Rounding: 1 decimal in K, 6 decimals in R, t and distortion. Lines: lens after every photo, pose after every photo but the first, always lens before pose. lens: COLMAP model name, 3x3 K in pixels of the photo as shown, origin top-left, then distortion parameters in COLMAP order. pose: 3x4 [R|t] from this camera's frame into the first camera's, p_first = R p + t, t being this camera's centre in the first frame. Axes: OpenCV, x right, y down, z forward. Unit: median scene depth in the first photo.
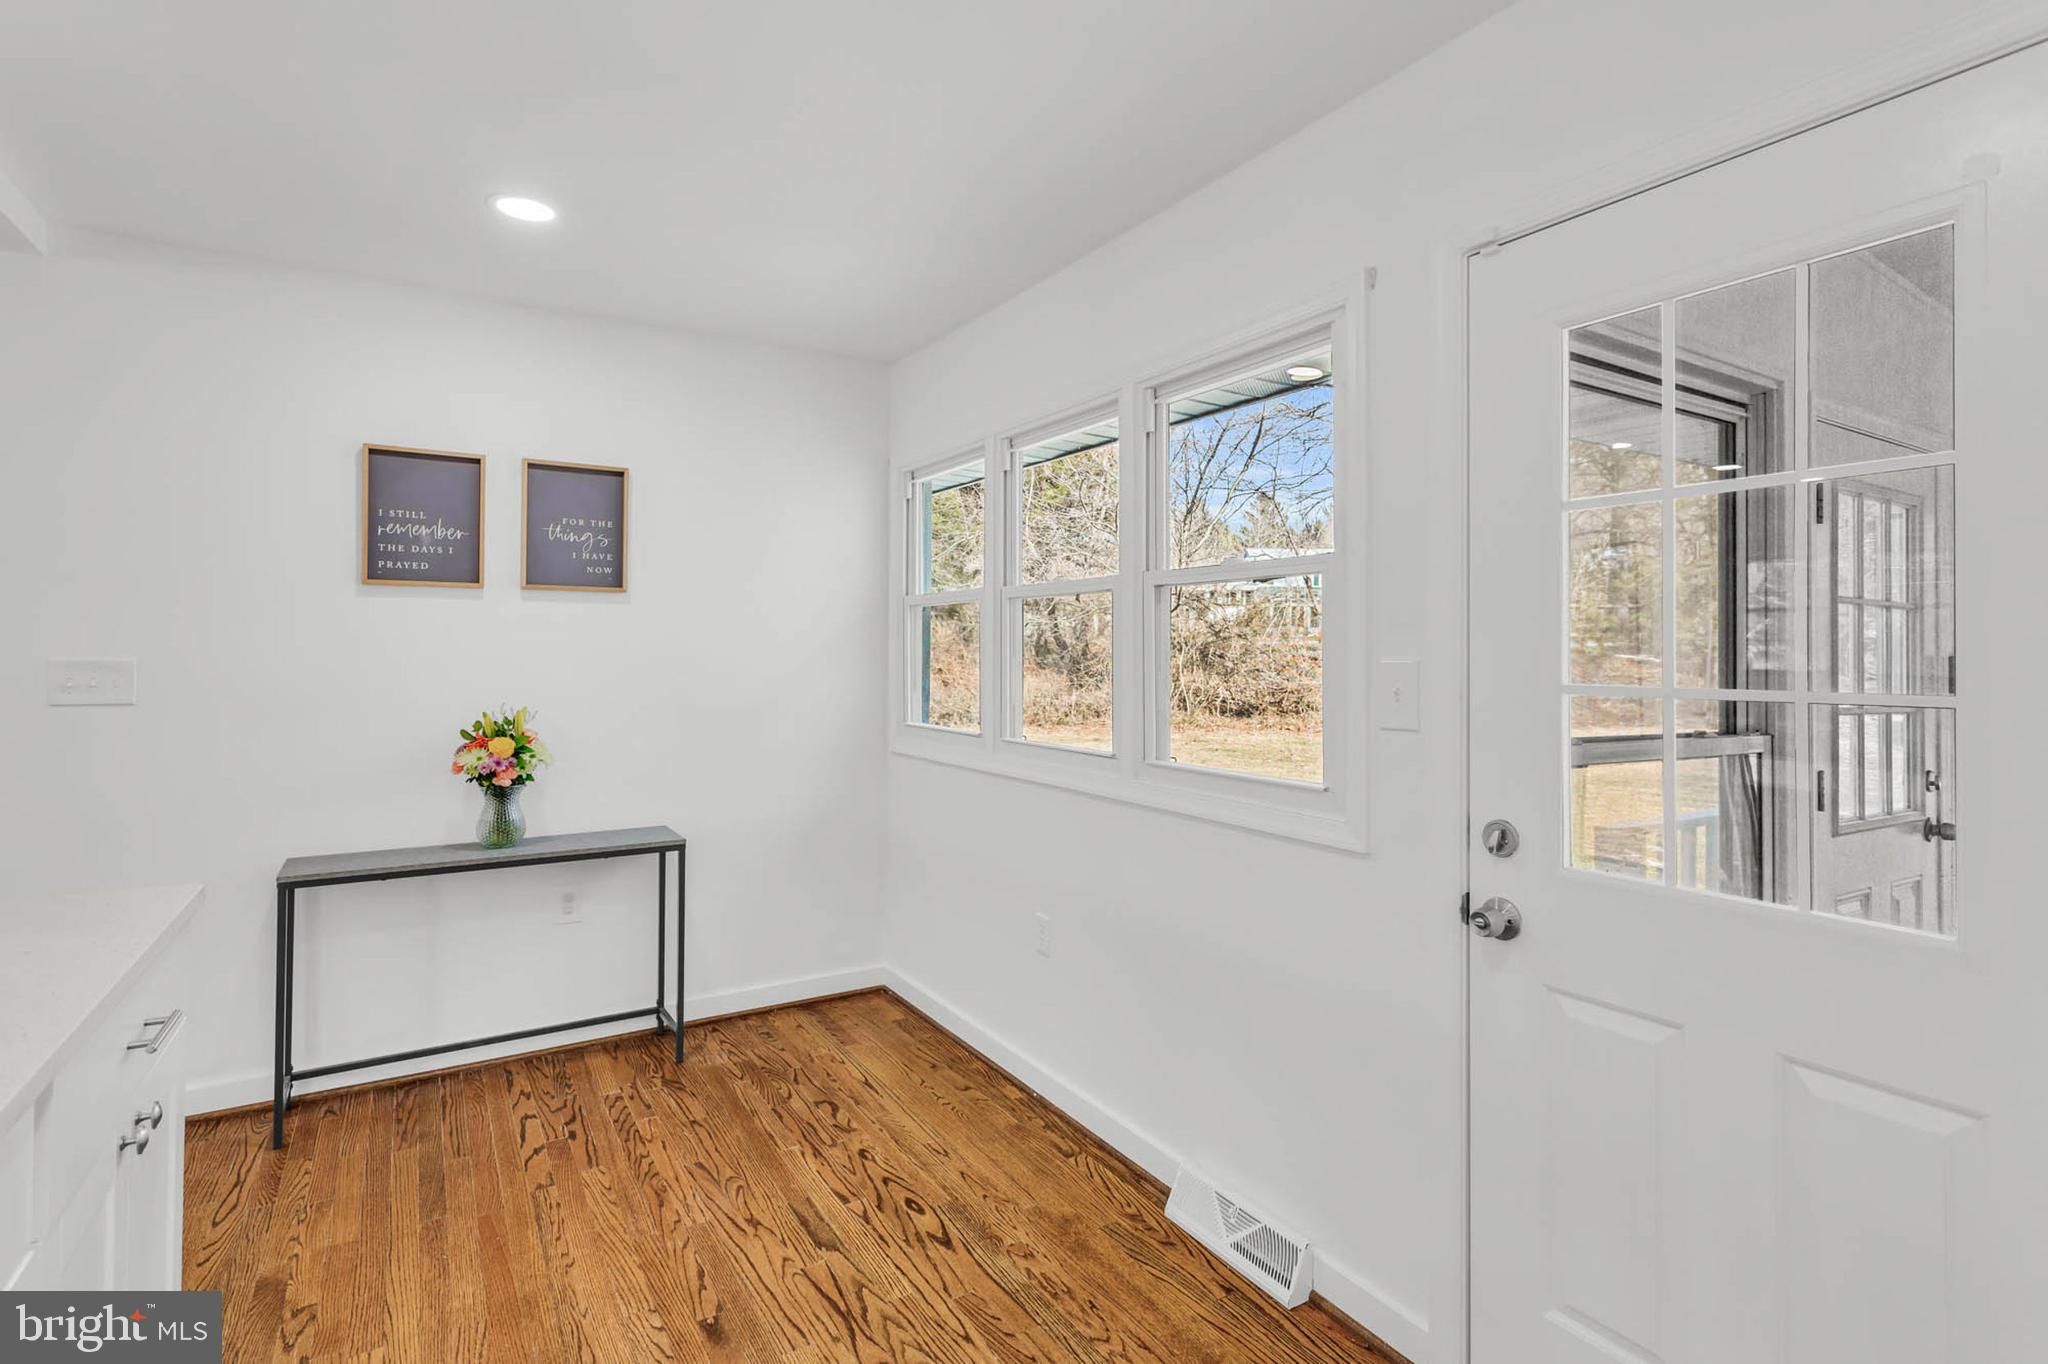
lens RADIAL K [[983.9, 0, 1029.8], [0, 983.9, 654.4], [0, 0, 1]] dist [0.003159, 0.000466]
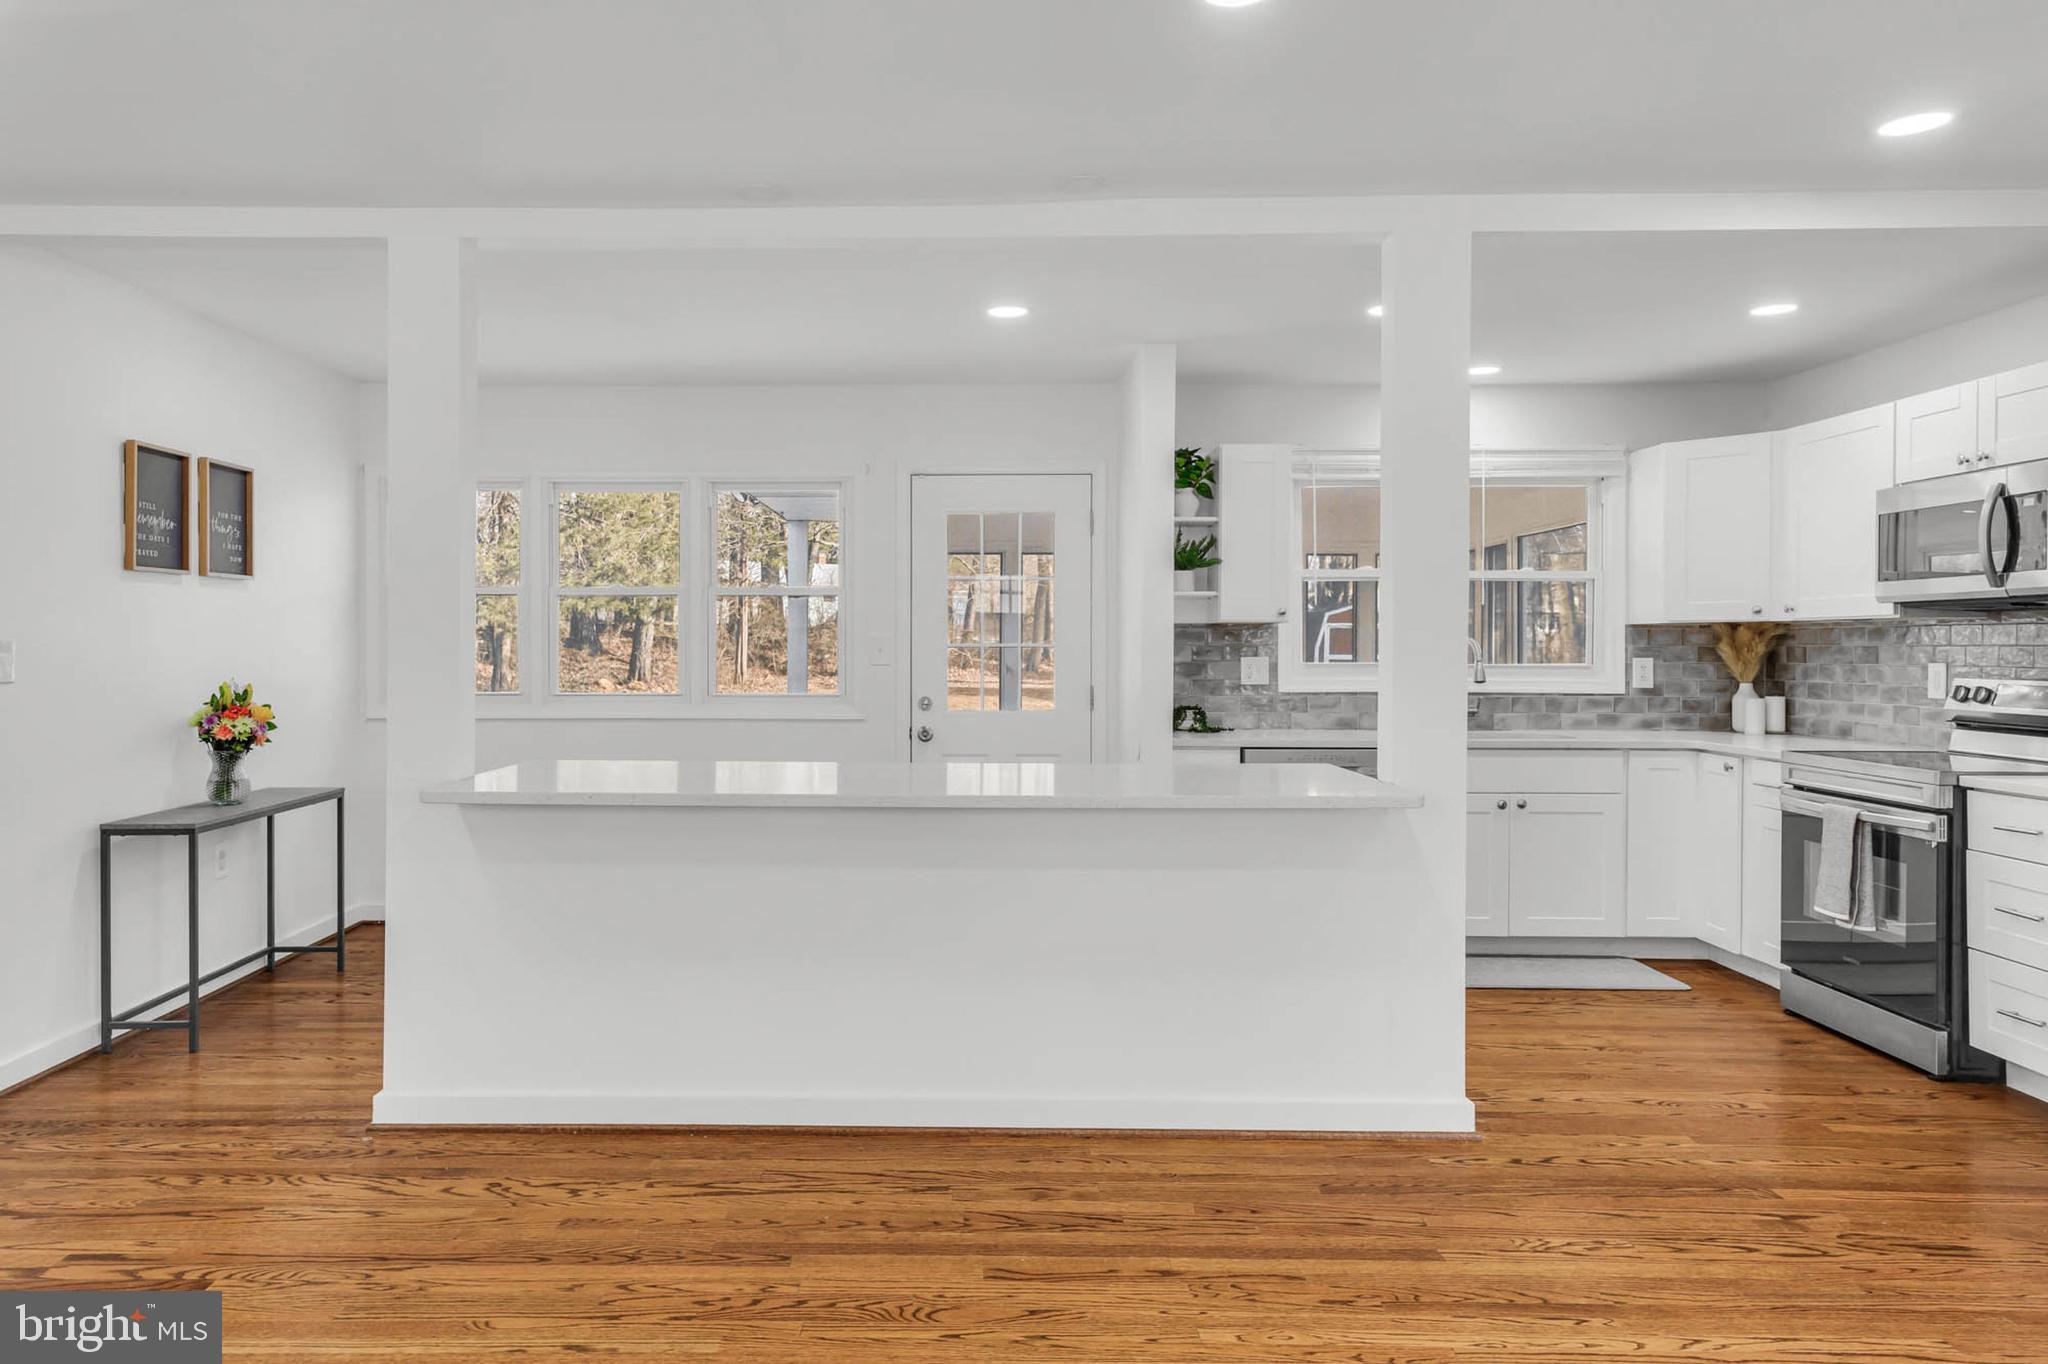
lens RADIAL K [[1348.0, 0, 968.6], [0, 1348.0, 652.2], [0, 0, 1]] dist [0.005515, 0.005599]
pose [[0.517719, -0.011061, 0.855479, -1.628406], [0.002198, 0.999930, 0.011598, 0.004483], [-0.855548, -0.004124, 0.517708, -0.618613]]
